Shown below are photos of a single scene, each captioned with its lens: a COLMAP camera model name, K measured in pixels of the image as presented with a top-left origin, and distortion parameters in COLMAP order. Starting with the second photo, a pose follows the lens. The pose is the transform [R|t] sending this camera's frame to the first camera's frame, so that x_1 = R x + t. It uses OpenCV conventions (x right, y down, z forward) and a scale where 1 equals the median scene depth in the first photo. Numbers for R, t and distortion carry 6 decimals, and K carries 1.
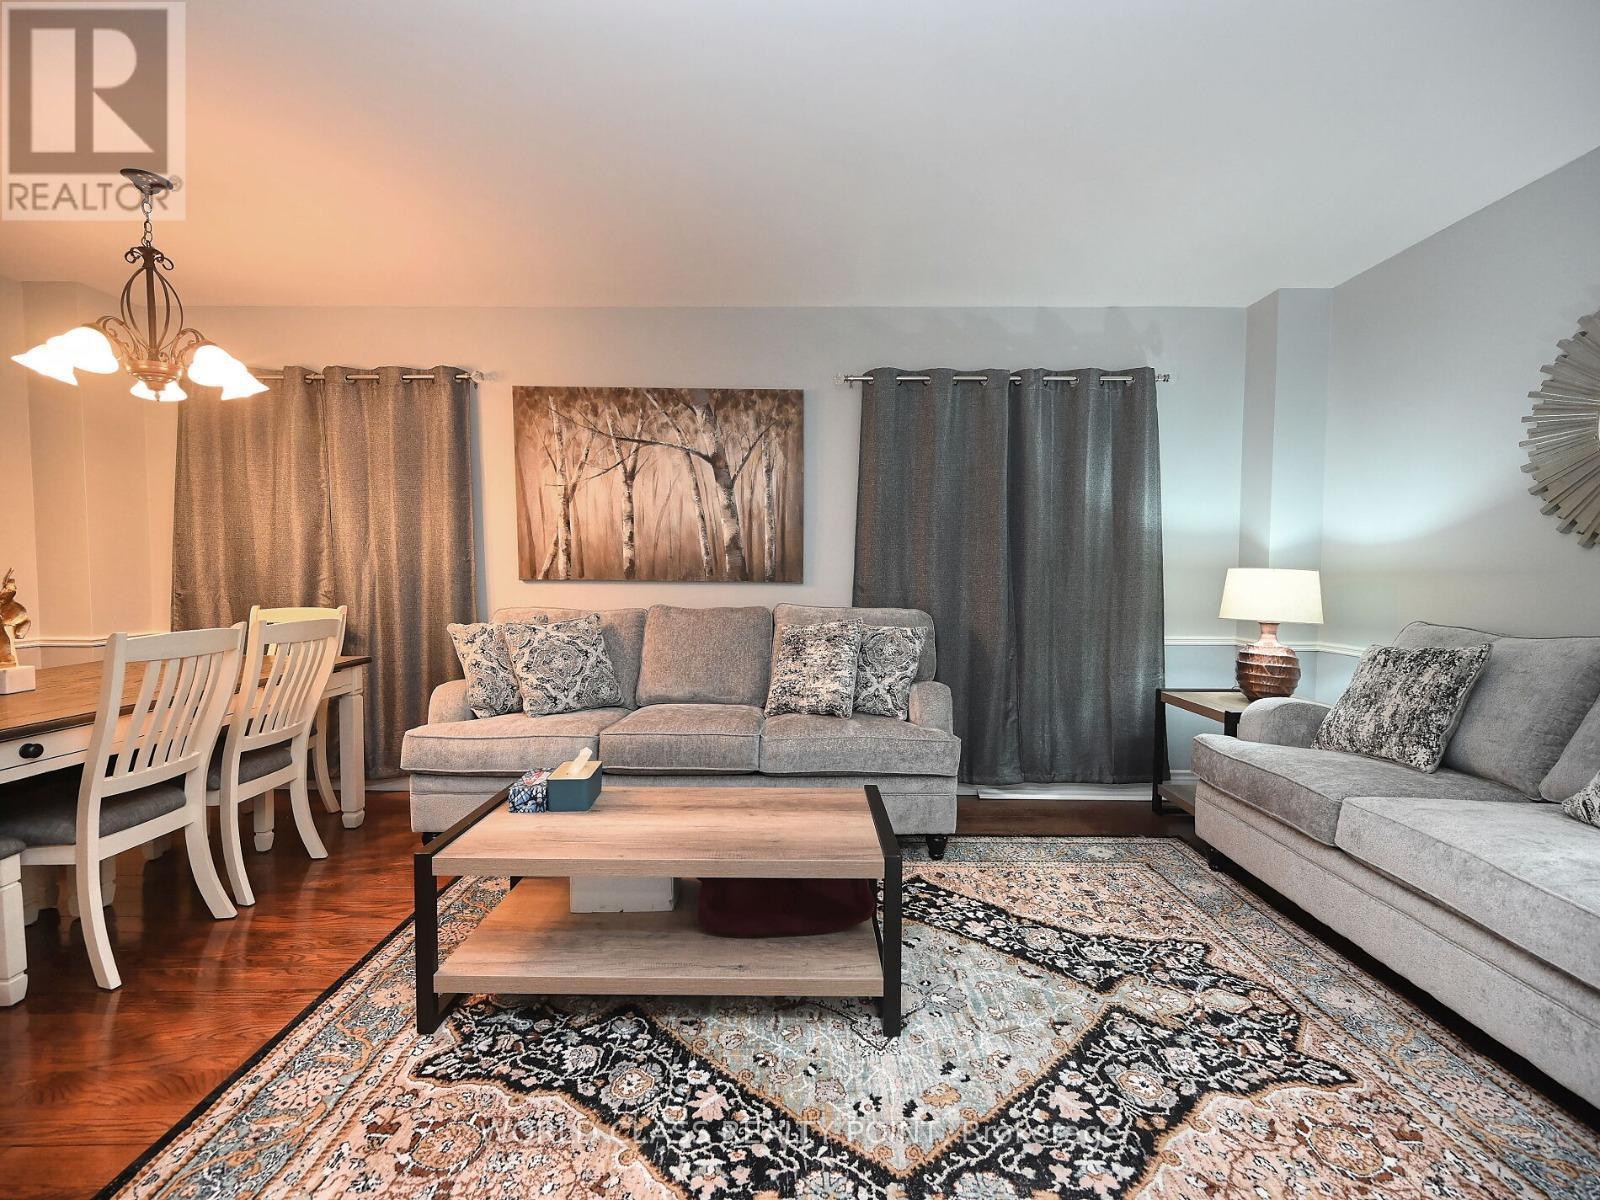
lens RADIAL K [[711.4, 0, 798.0], [0, 711.4, 602.0], [0, 0, 1]] dist [0.000678, -0.000977]
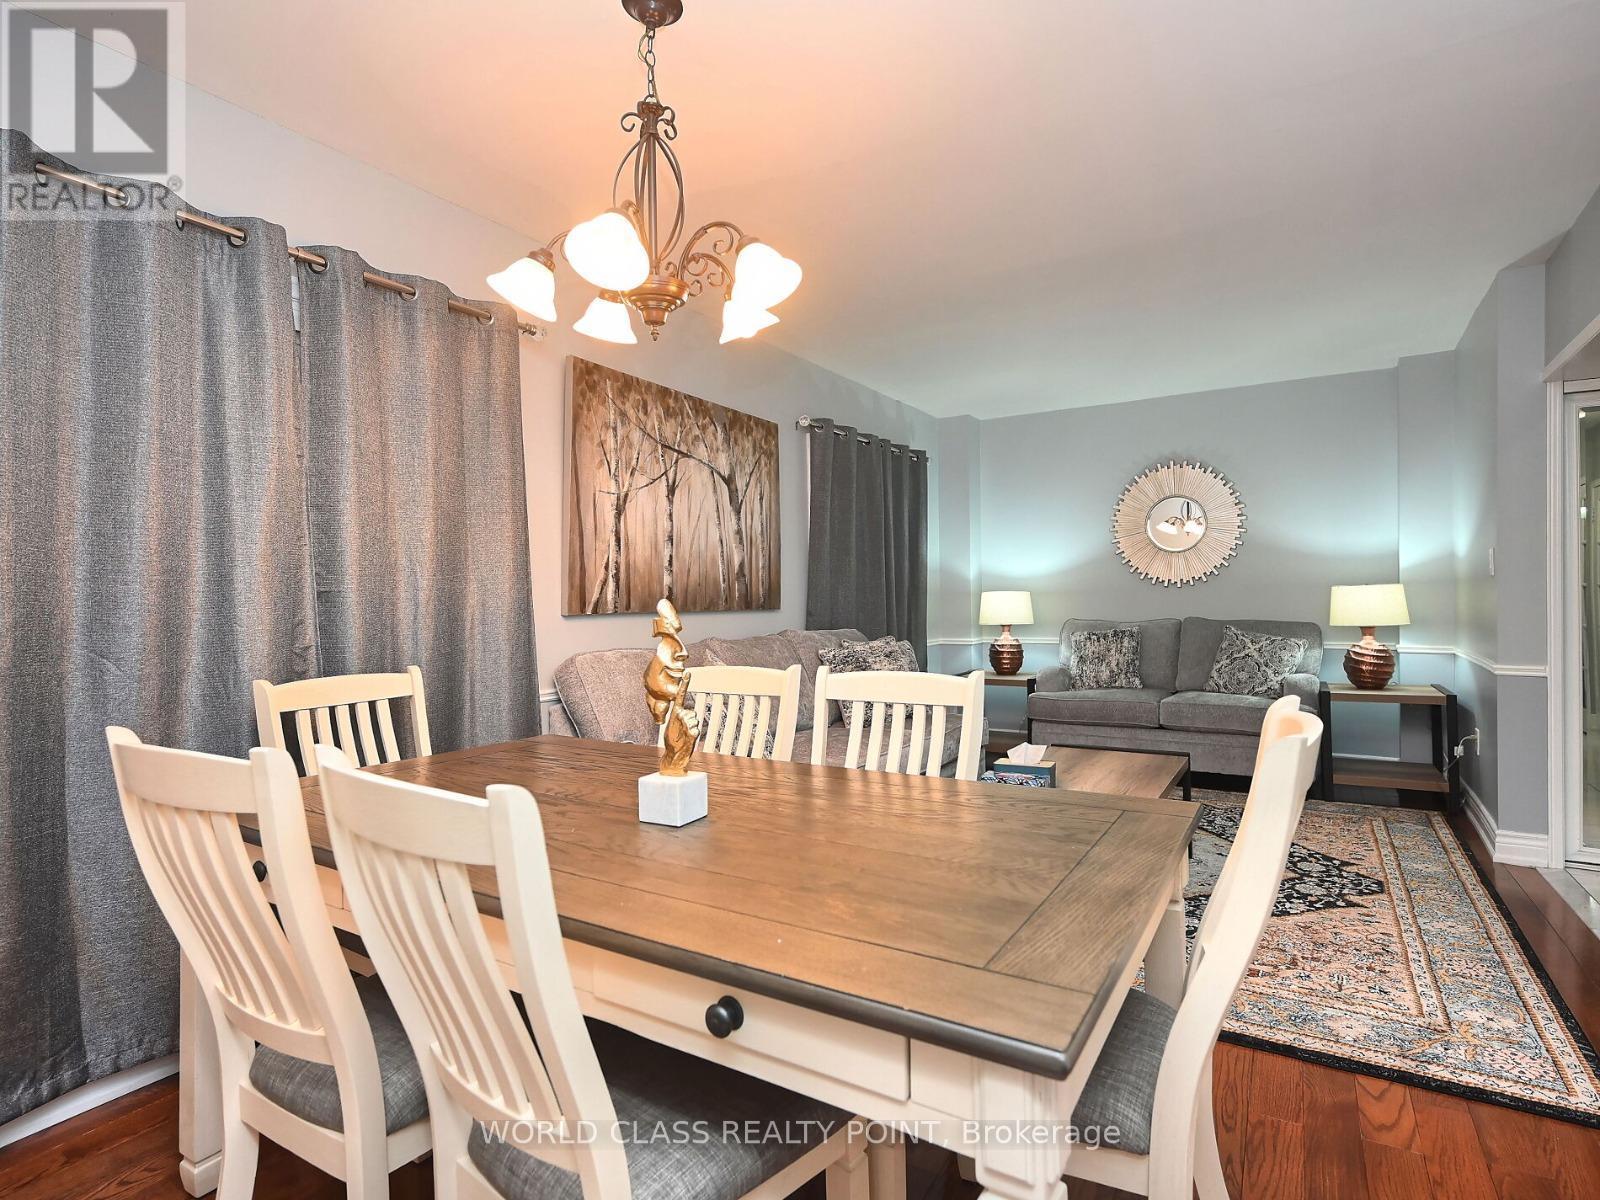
lens RADIAL K [[835.4, 0, 806.5], [0, 835.4, 597.0], [0, 0, 1]] dist [-0.001667, -0.001866]
pose [[0.513572, -0.012341, 0.857958, -1.145777], [0.055922, 0.998252, -0.019115, -0.022482], [-0.856222, 0.057796, 0.513364, 0.392865]]
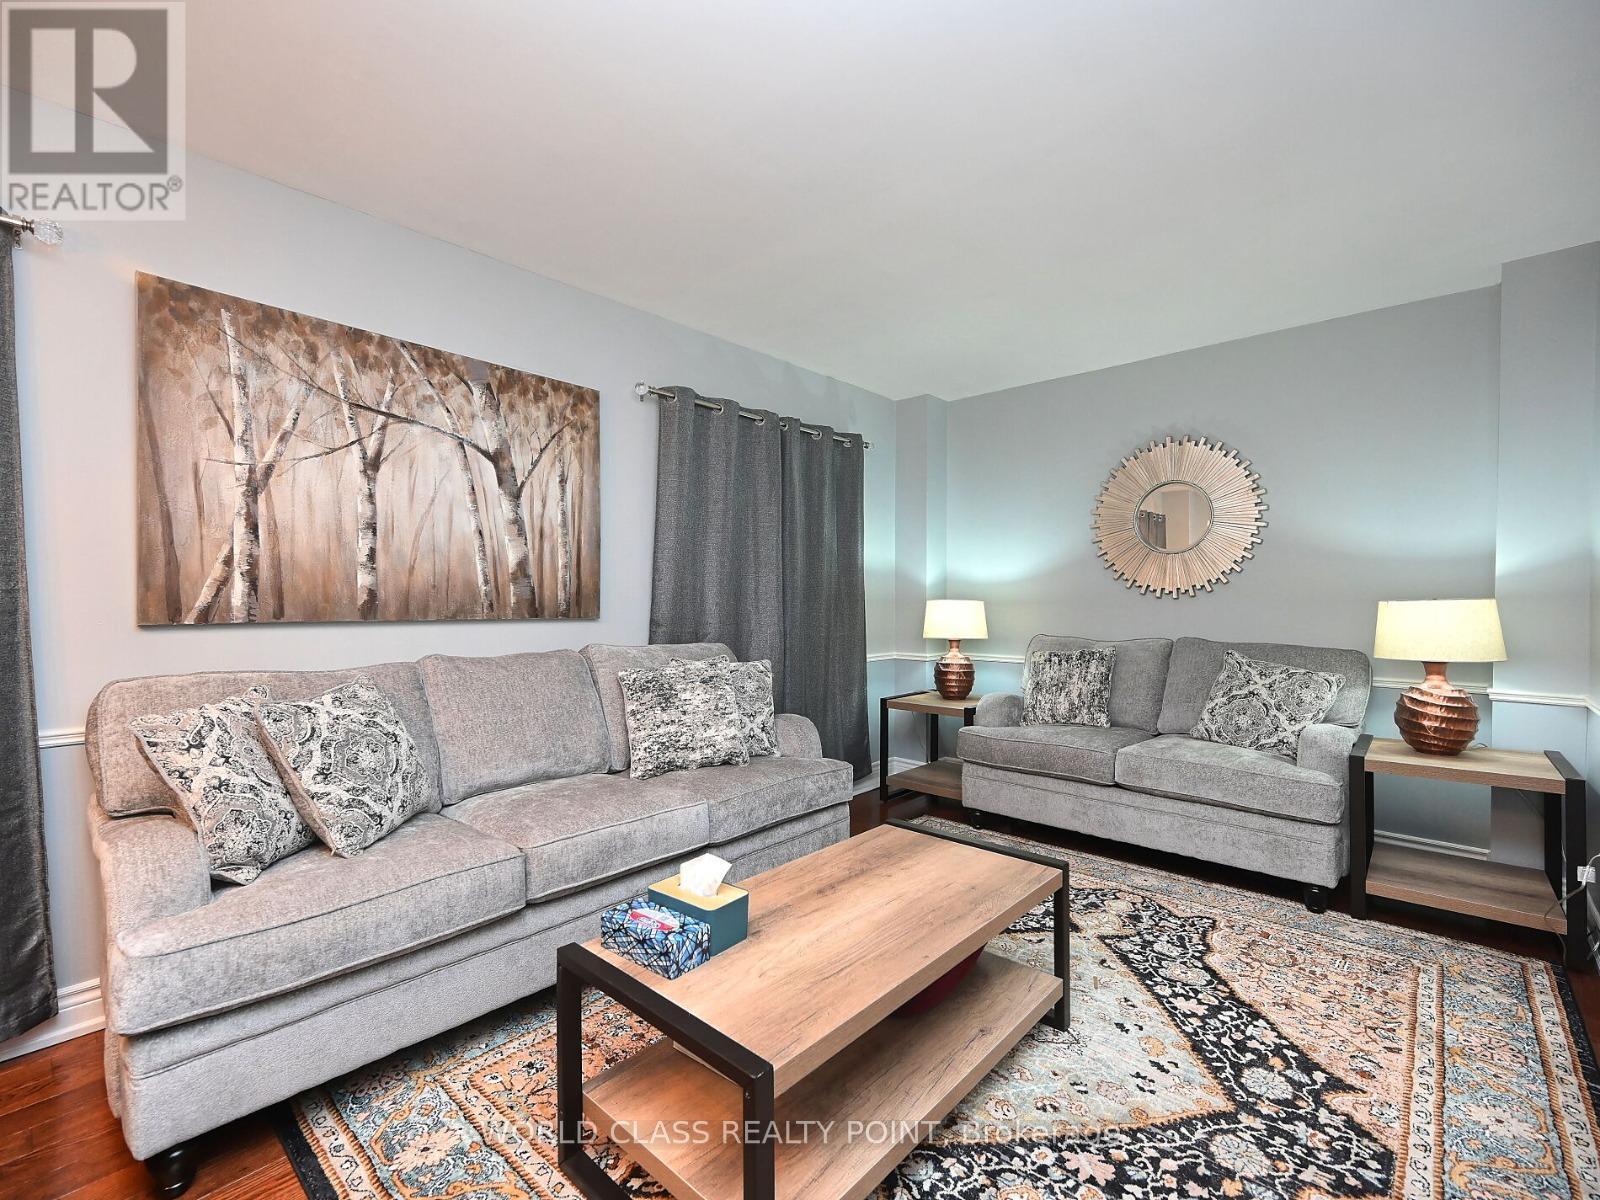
lens RADIAL K [[711.4, 0, 797.9], [0, 711.4, 606.6], [0, 0, 1]] dist [0.000678, -0.000977]
pose [[0.670950, -0.011057, 0.741420, -0.520826], [0.035451, 0.999224, -0.017180, -0.020887], [-0.740655, 0.037811, 0.670821, 0.296938]]
